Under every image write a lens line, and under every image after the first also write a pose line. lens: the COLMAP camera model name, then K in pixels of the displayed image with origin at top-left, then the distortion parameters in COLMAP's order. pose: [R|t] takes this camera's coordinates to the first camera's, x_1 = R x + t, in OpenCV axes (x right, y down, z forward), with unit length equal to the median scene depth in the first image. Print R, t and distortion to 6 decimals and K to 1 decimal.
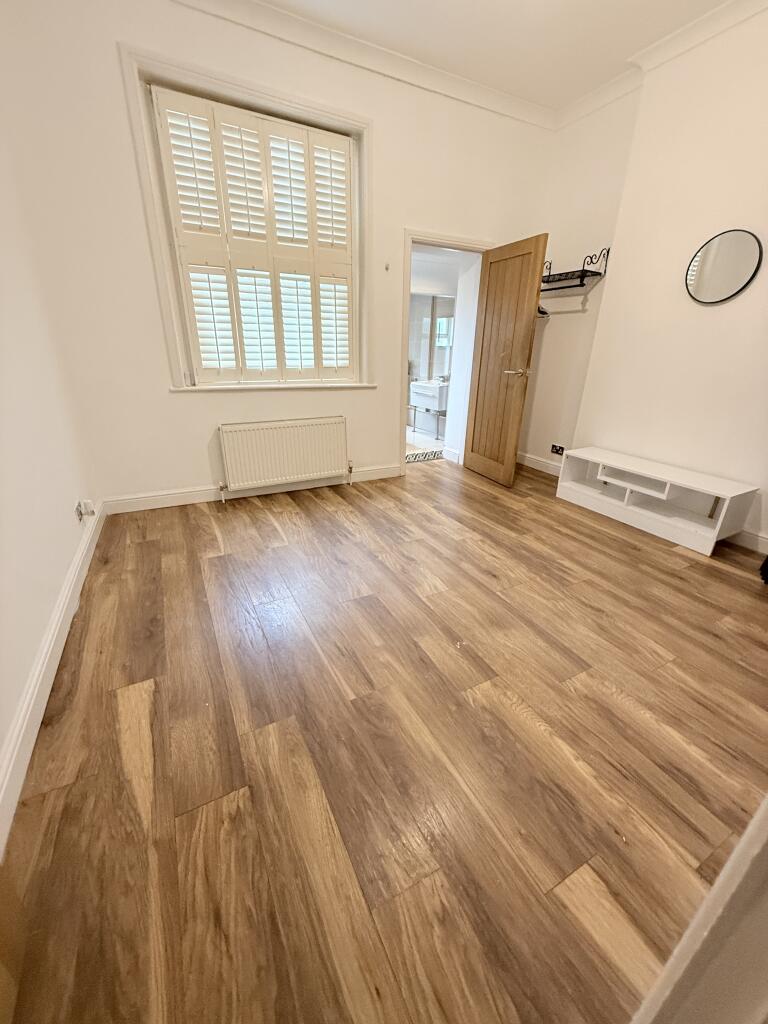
lens RADIAL K [[410.8, 0, 384.2], [0, 410.8, 510.6], [0, 0, 1]] dist [-0.002695, -0.000074]
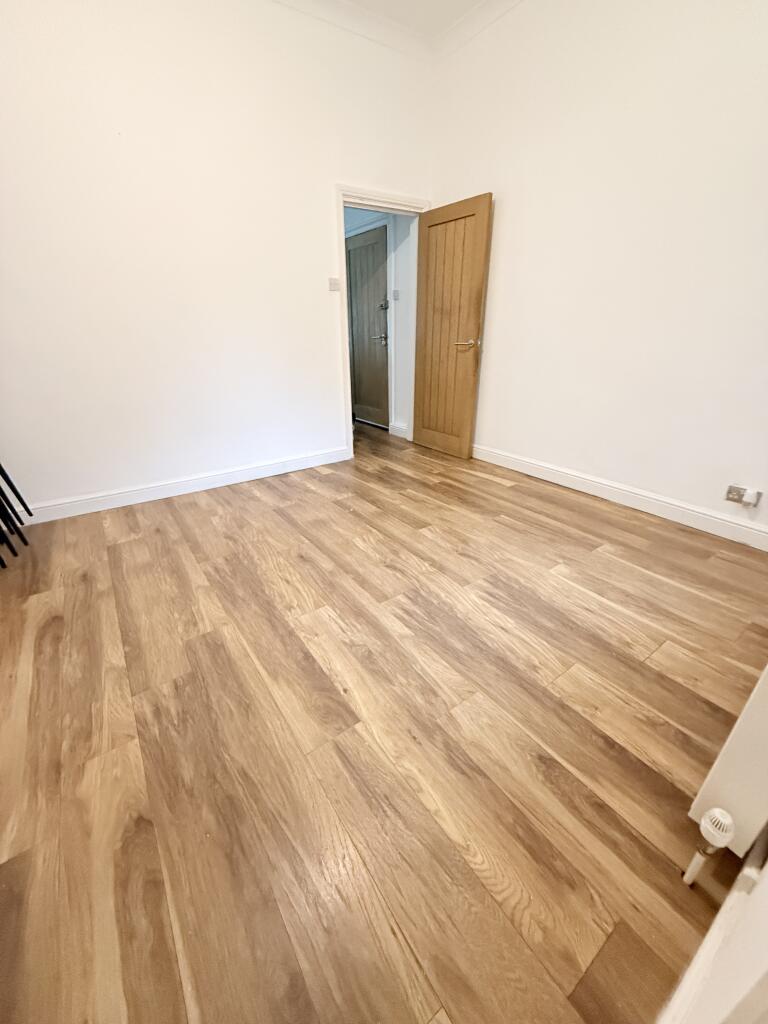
lens RADIAL K [[410.8, 0, 387.1], [0, 410.8, 512.9], [0, 0, 1]] dist [-0.002695, -0.000074]
pose [[-0.991087, 0.046617, -0.124792, 0.161986], [-0.058504, 0.689290, 0.722119, -0.532994], [0.119681, 0.722984, -0.680419, 1.396447]]
